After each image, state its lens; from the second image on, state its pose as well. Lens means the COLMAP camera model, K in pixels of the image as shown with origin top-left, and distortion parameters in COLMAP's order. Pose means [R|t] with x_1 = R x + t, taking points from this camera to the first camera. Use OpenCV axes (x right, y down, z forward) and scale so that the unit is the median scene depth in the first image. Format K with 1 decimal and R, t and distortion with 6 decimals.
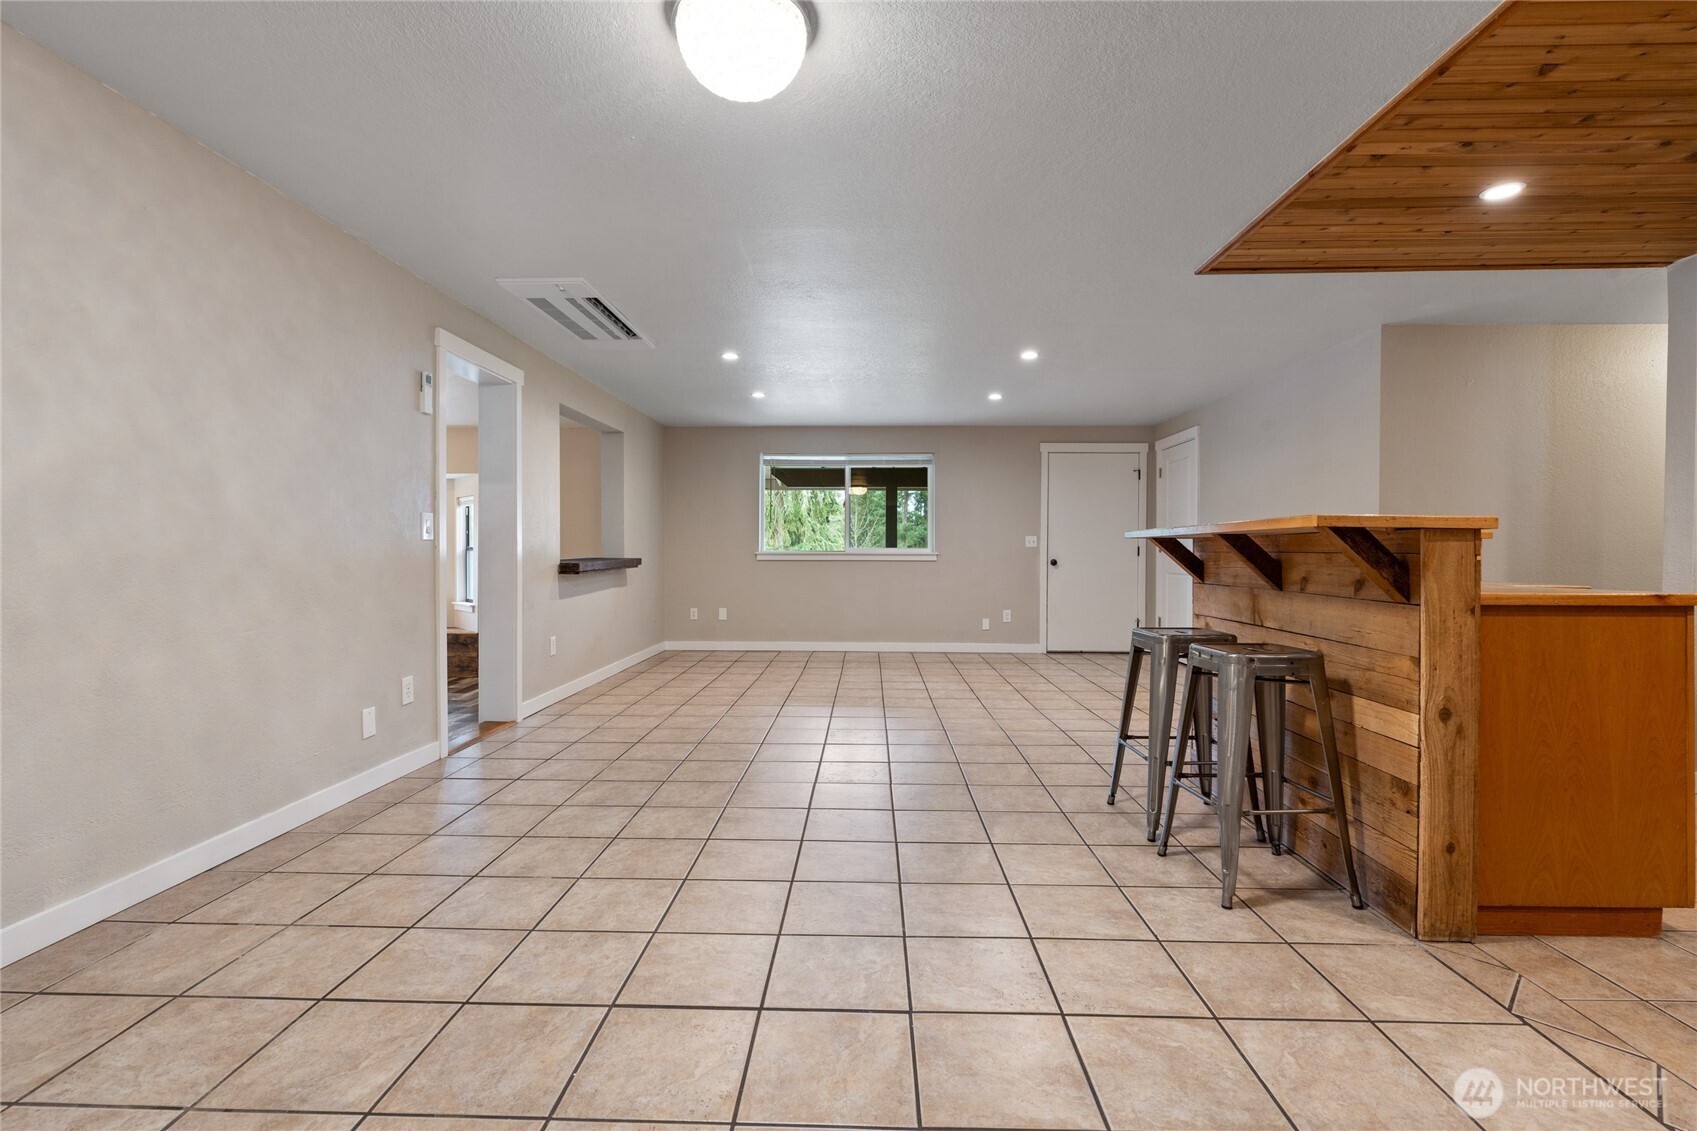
lens RADIAL K [[772.0, 0, 853.9], [0, 772.0, 569.5], [0, 0, 1]] dist [-0.007641, 0.001488]
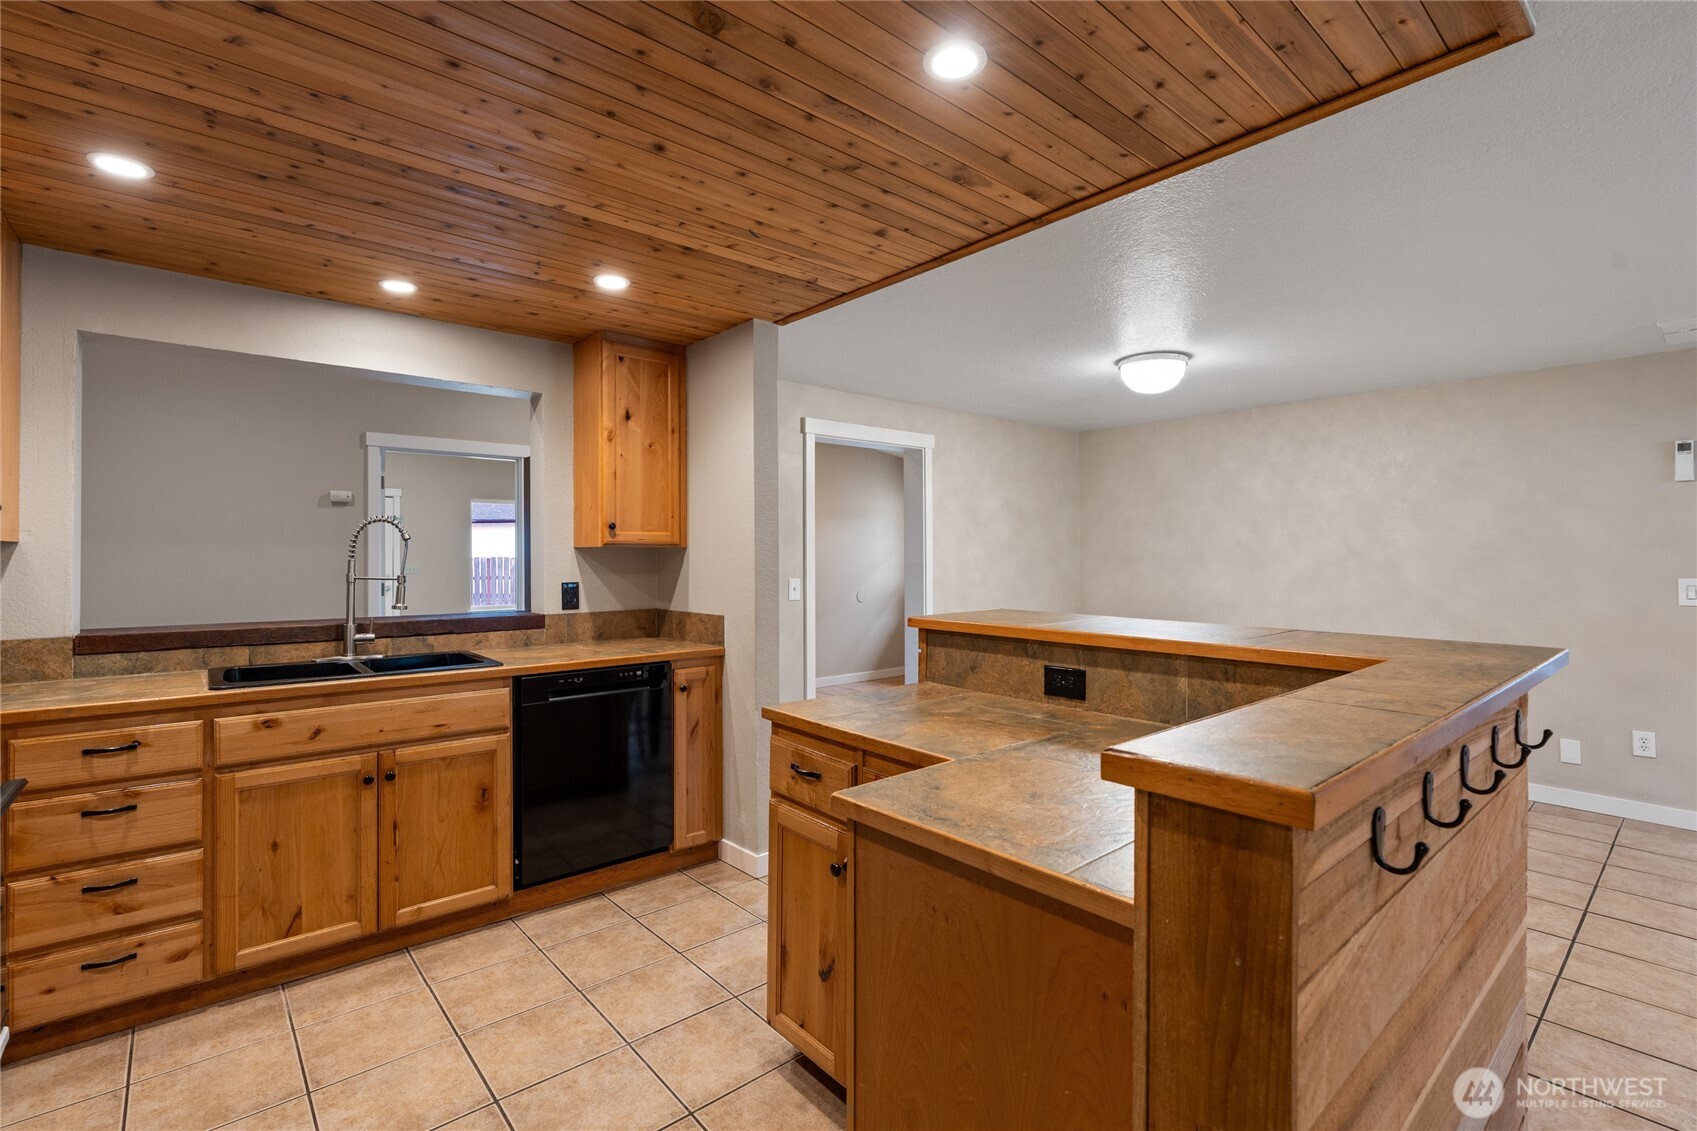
lens RADIAL K [[772.0, 0, 853.9], [0, 772.0, 555.5], [0, 0, 1]] dist [-0.007641, 0.001488]
pose [[-0.739587, -0.003077, -0.673054, 1.046750], [-0.019233, 0.999678, 0.016564, -0.113059], [0.672786, 0.025196, -0.739408, 1.128003]]
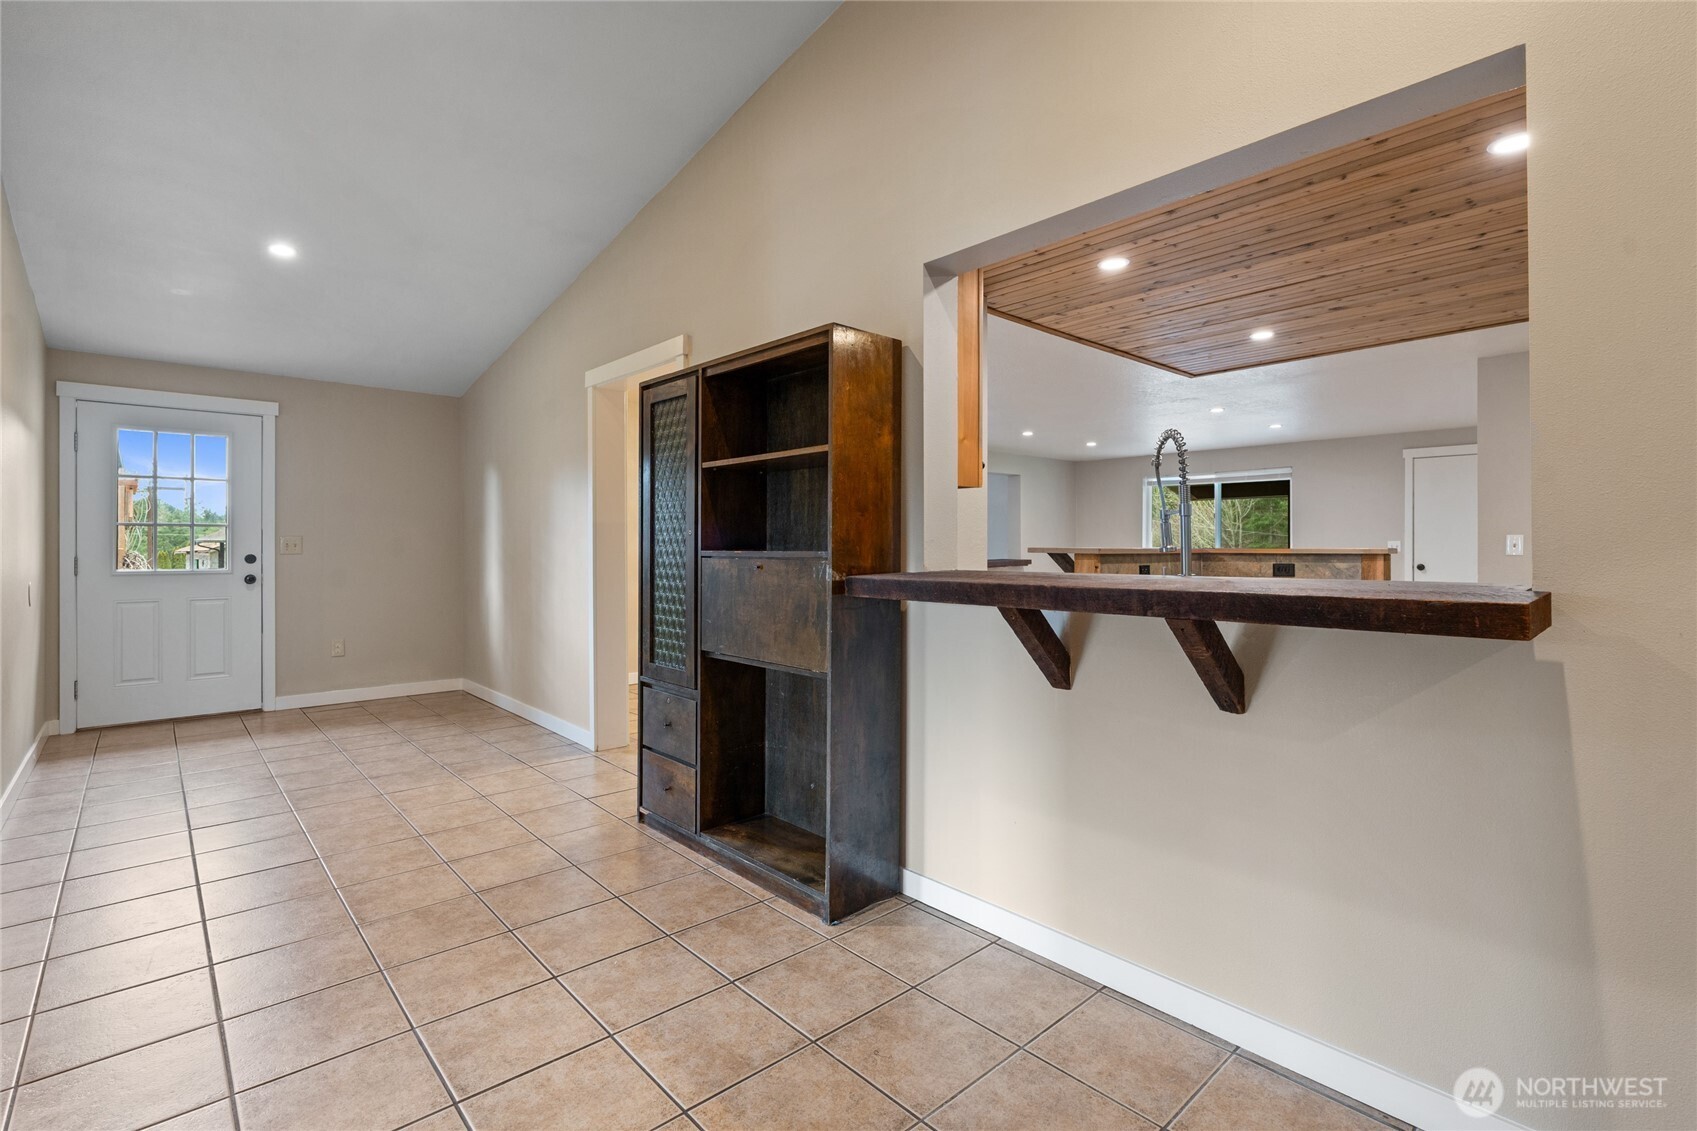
lens RADIAL K [[772.0, 0, 834.1], [0, 772.0, 554.7], [0, 0, 1]] dist [-0.007641, 0.001488]
pose [[0.681343, 0.003891, -0.731954, 1.156548], [-0.016780, 0.999806, -0.010304, -0.003227], [0.731772, 0.019303, 0.681276, -0.592726]]
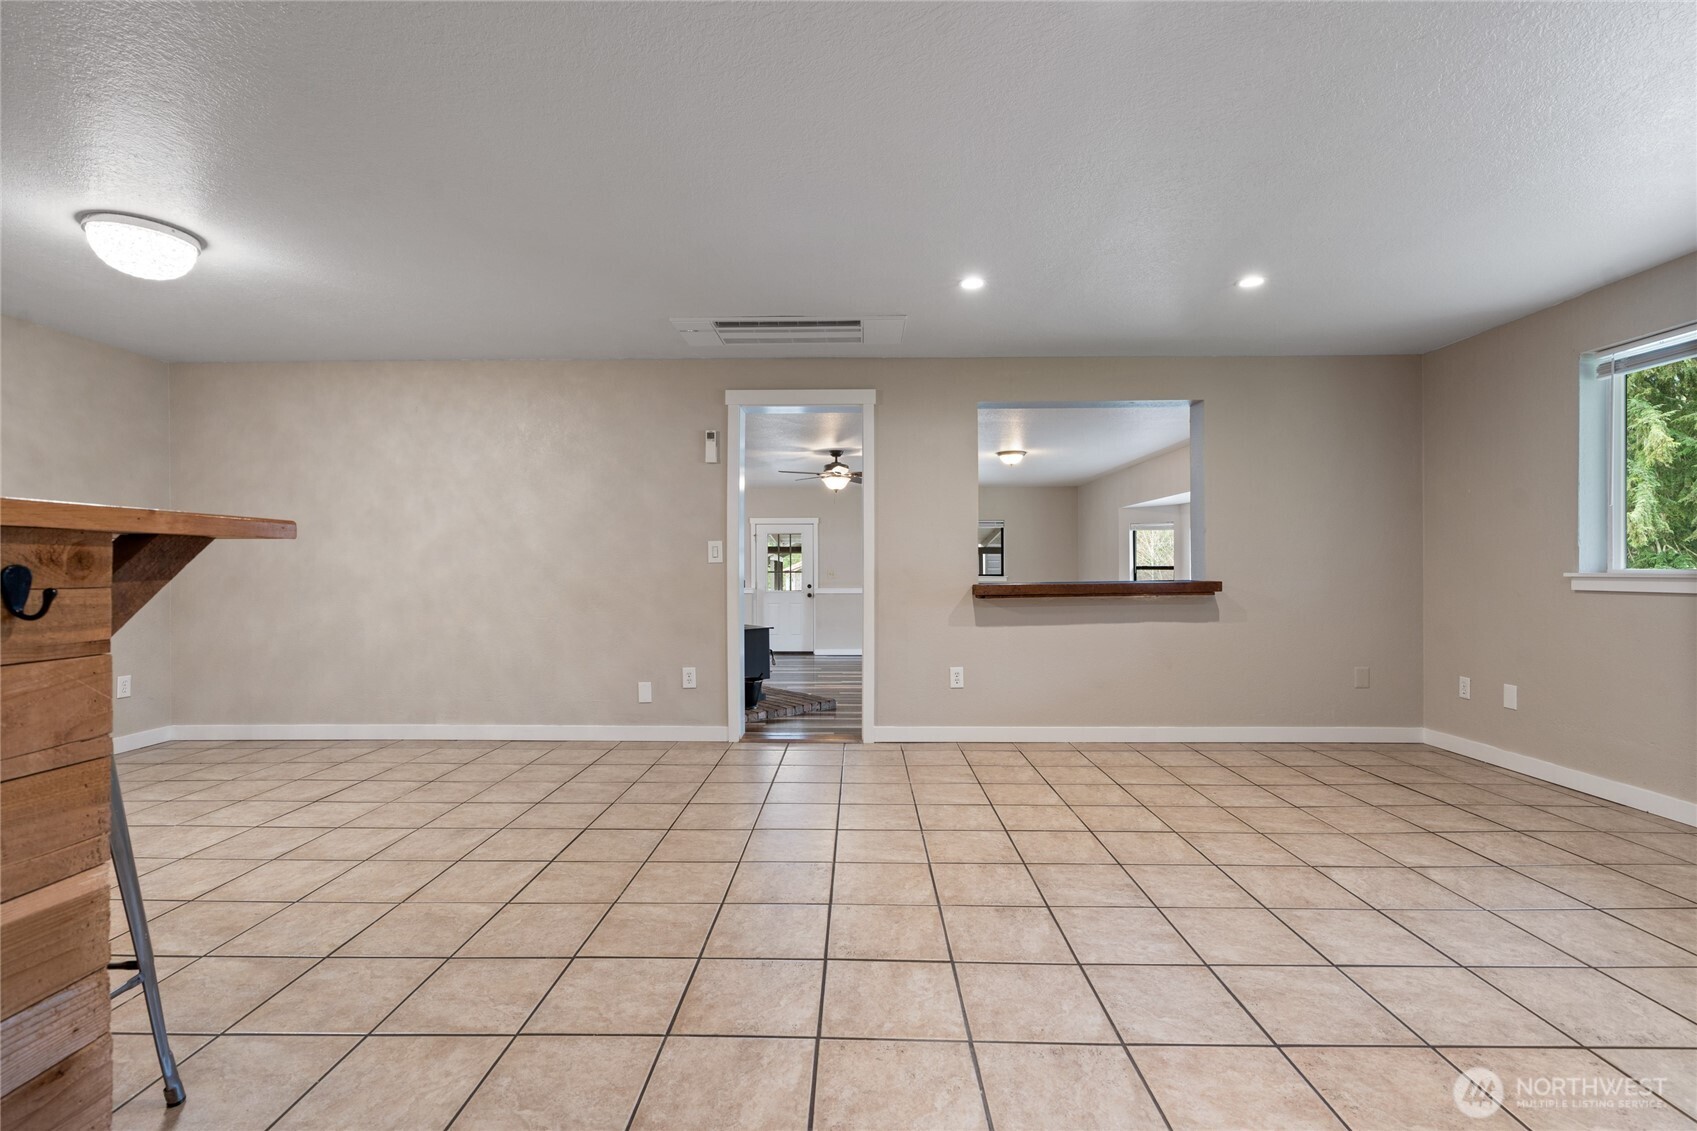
lens RADIAL K [[772.0, 0, 845.6], [0, 772.0, 573.4], [0, 0, 1]] dist [-0.007641, 0.001488]
pose [[-0.004343, 0.009405, -0.999946, 0.791495], [-0.021755, 0.999718, 0.009497, -0.042451], [0.999754, 0.021795, -0.004138, 1.371093]]
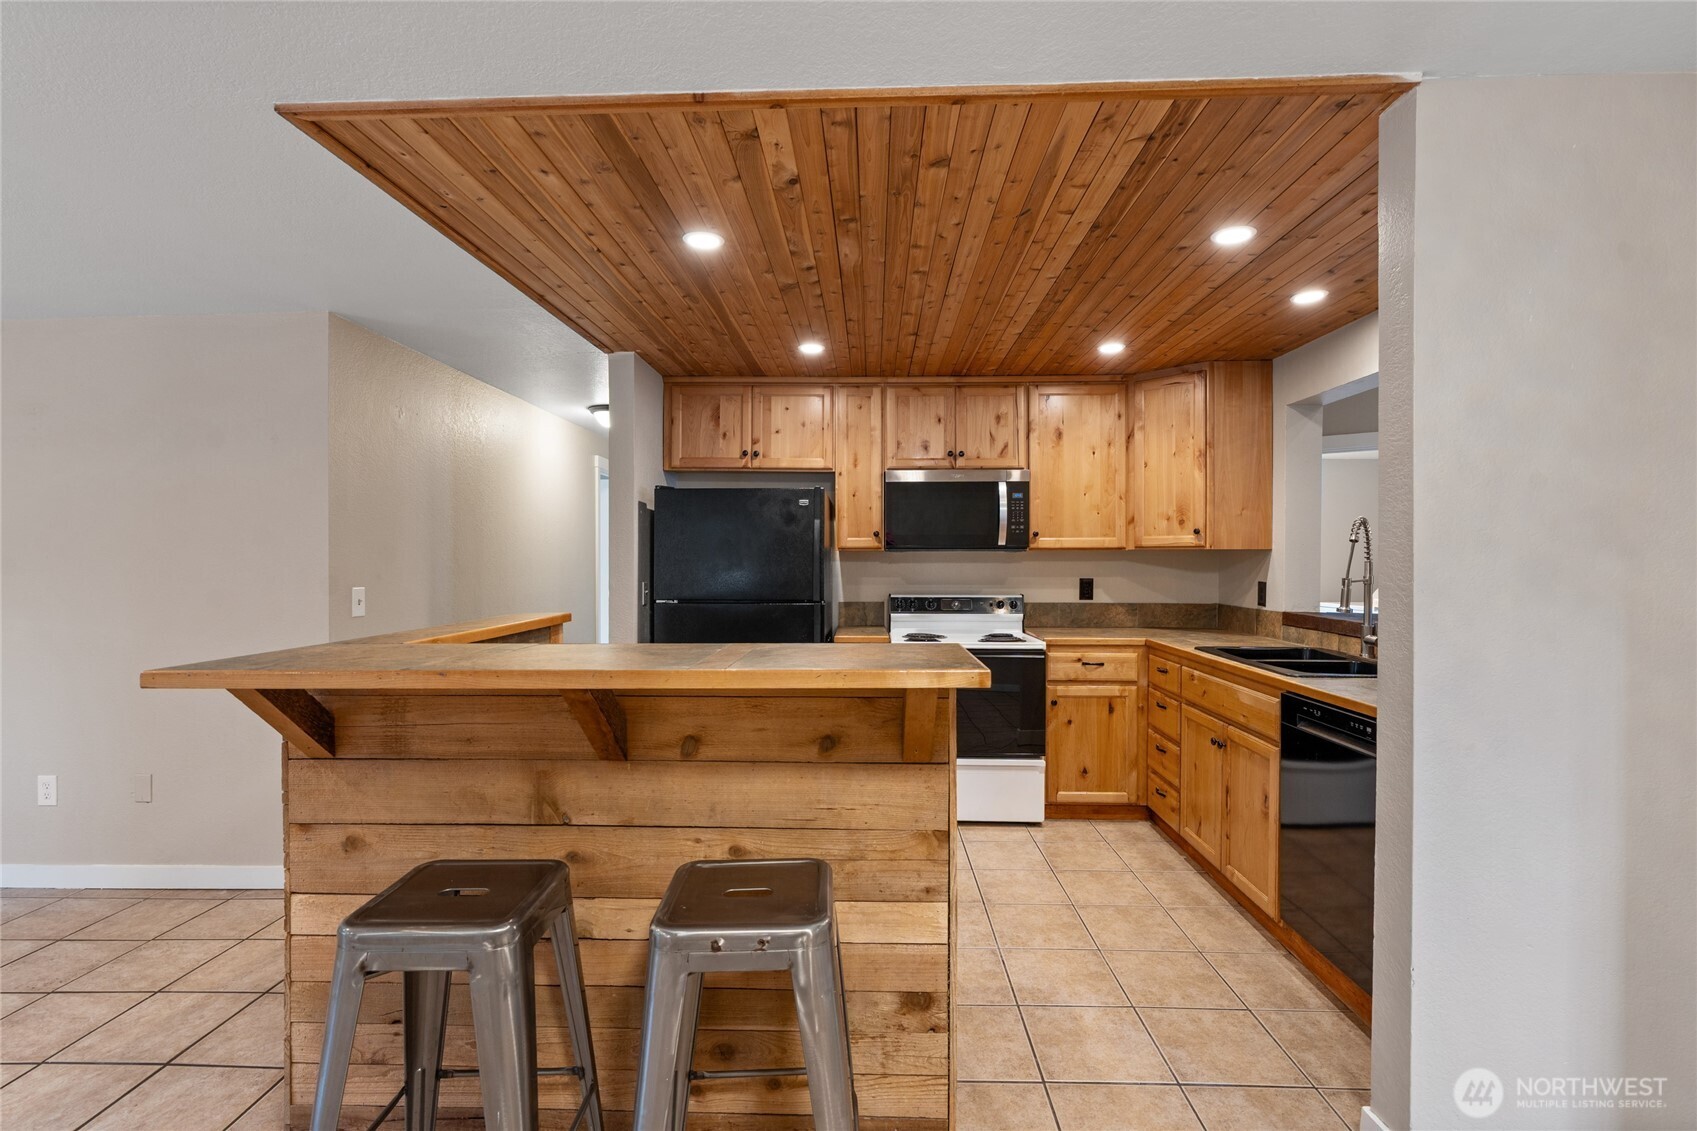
lens RADIAL K [[772.0, 0, 845.6], [0, 772.0, 564.7], [0, 0, 1]] dist [-0.007641, 0.001488]
pose [[0.009937, -0.011122, 0.999889, -0.031403], [0.026231, 0.999597, 0.010858, -0.104854], [-0.999607, 0.026120, 0.010225, 0.685048]]
